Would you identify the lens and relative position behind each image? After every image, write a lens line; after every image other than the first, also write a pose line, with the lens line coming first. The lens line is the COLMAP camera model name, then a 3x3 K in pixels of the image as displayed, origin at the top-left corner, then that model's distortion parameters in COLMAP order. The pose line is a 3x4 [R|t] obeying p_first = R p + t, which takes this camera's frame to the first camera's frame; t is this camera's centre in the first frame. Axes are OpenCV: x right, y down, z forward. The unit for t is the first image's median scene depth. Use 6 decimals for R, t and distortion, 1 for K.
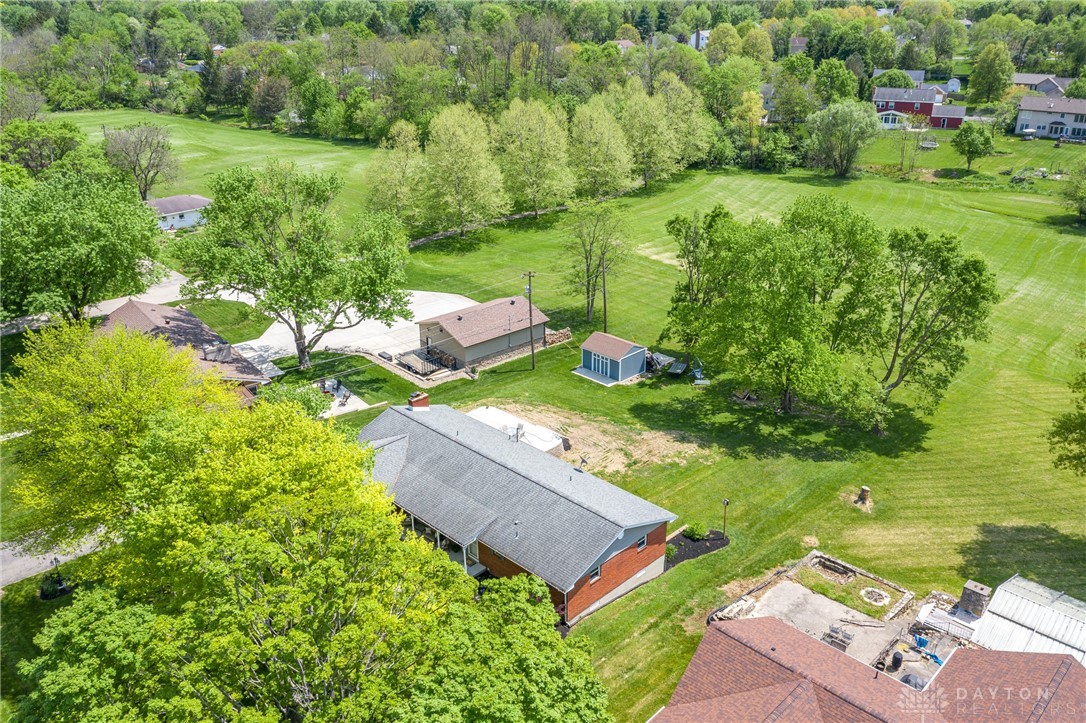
lens RADIAL K [[886.9, 0, 543.0], [0, 886.9, 361.5], [0, 0, 1]] dist [-0.004813, 0.005880]
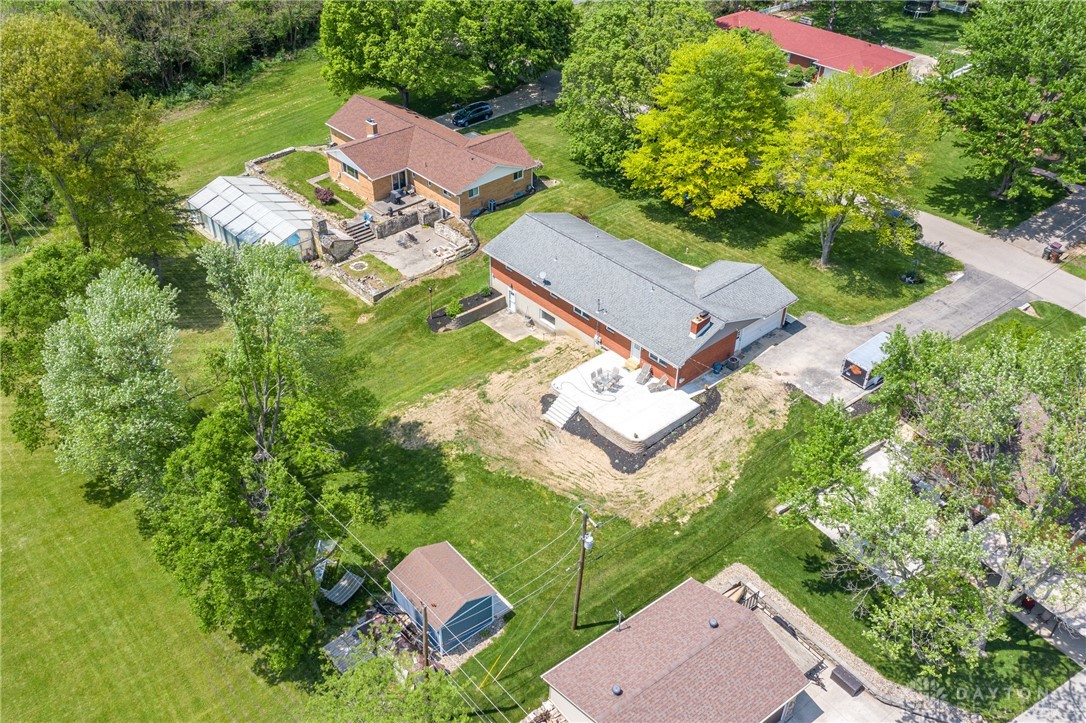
lens RADIAL K [[911.6, 0, 514.0], [0, 911.6, 380.6], [0, 0, 1]] dist [-0.000873, 0.001040]
pose [[-0.996526, -0.043031, 0.071305, -0.007152], [0.042084, 0.478642, 0.877001, -0.660511], [-0.071868, 0.876955, -0.475169, 1.247515]]
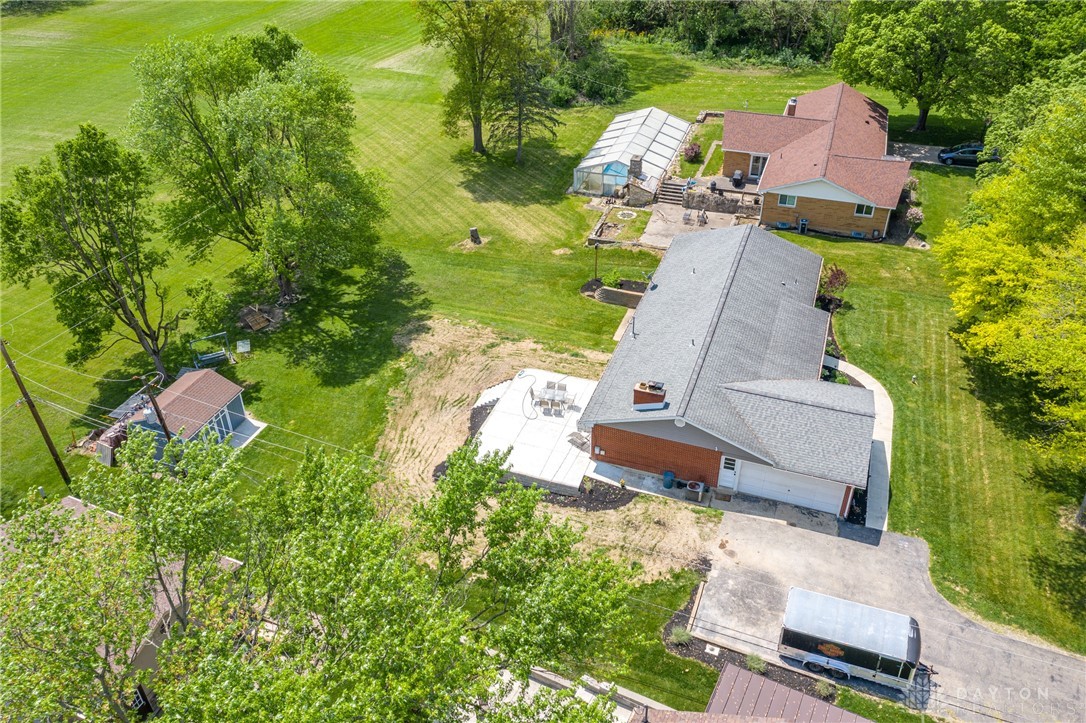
lens RADIAL K [[856.0, 0, 538.8], [0, 856.0, 368.5], [0, 0, 1]] dist [-0.005903, 0.002453]
pose [[-0.414744, -0.514577, 0.750465, -0.468806], [0.378383, 0.652525, 0.656535, -0.342804], [-0.827535, 0.556257, -0.075924, 0.889628]]
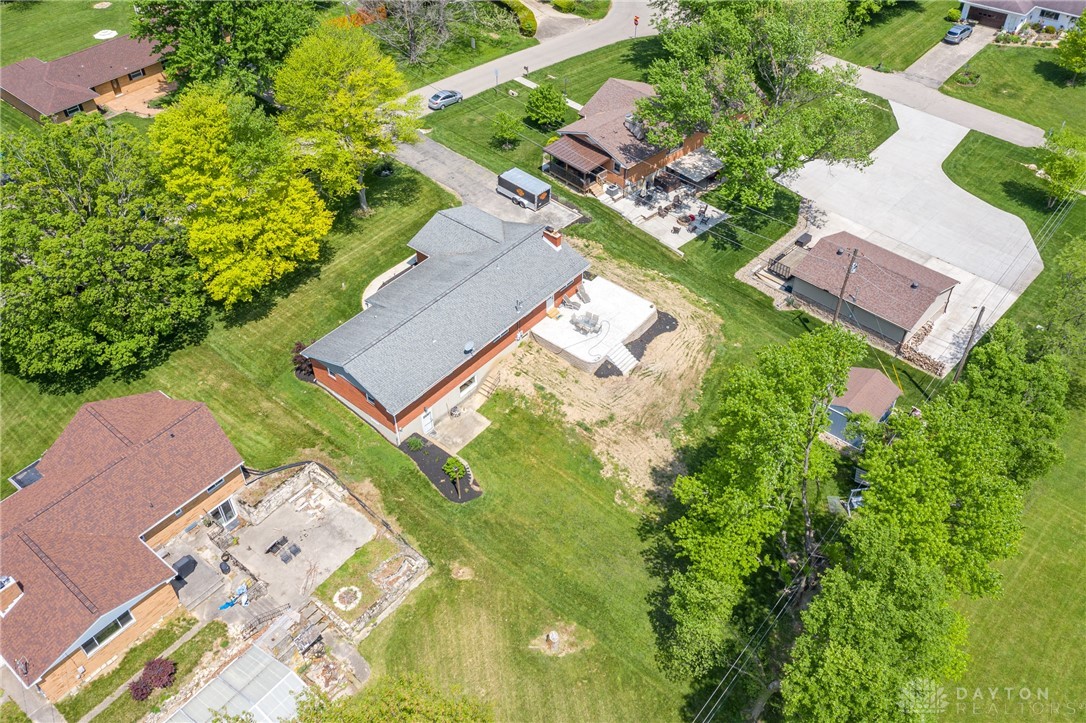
lens RADIAL K [[886.9, 0, 543.0], [0, 886.9, 361.5], [0, 0, 1]] dist [-0.004813, 0.005880]
pose [[0.080063, 0.682479, -0.726507, 0.627584], [-0.383910, 0.693733, 0.609384, -0.421820], [0.919893, 0.230124, 0.317552, 0.537418]]
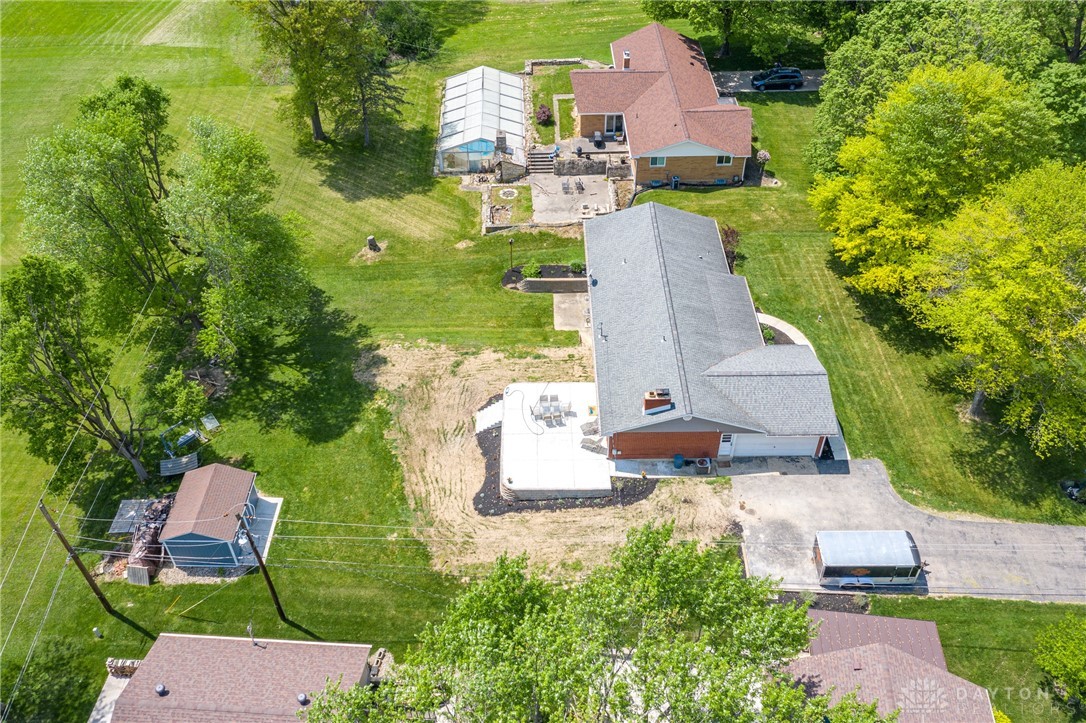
lens RADIAL K [[886.9, 0, 543.0], [0, 886.9, 361.5], [0, 0, 1]] dist [-0.004813, 0.005880]
pose [[-0.708333, -0.470065, 0.526596, -0.377545], [0.296524, 0.478850, 0.826303, -0.528328], [-0.640577, 0.741446, -0.199800, 0.962469]]
